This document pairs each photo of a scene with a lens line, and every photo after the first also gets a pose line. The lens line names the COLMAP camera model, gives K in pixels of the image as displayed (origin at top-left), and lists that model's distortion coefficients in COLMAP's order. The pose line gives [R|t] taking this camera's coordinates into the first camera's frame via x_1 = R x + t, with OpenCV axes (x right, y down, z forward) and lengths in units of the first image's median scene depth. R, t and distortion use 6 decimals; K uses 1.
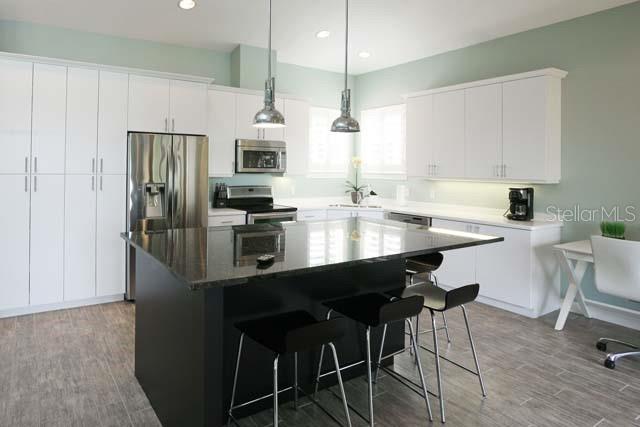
lens RADIAL K [[385.1, 0, 255.8], [0, 385.1, 166.4], [0, 0, 1]] dist [-0.021138, 0.008802]
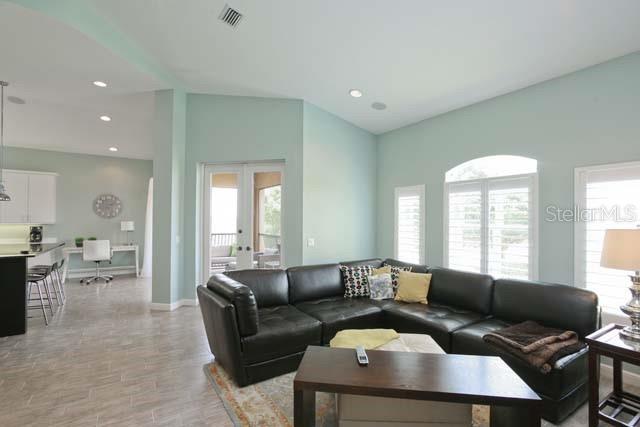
lens RADIAL K [[306.2, 0, 322.5], [0, 306.2, 217.8], [0, 0, 1]] dist [-0.018976, 0.008513]
pose [[-0.065597, -0.005176, 0.997833, -0.910185], [-0.010393, 0.999936, 0.004504, -0.011659], [-0.997792, -0.010075, -0.065647, -0.379164]]
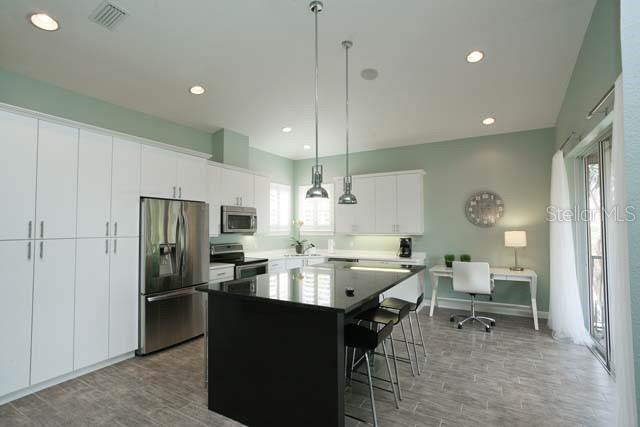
lens RADIAL K [[306.2, 0, 322.0], [0, 306.2, 217.9], [0, 0, 1]] dist [-0.018976, 0.008513]
pose [[0.859196, 0.001864, 0.511643, -0.287290], [0.012930, 0.999595, -0.025354, -0.003459], [-0.511483, 0.028400, 0.858824, 0.010413]]
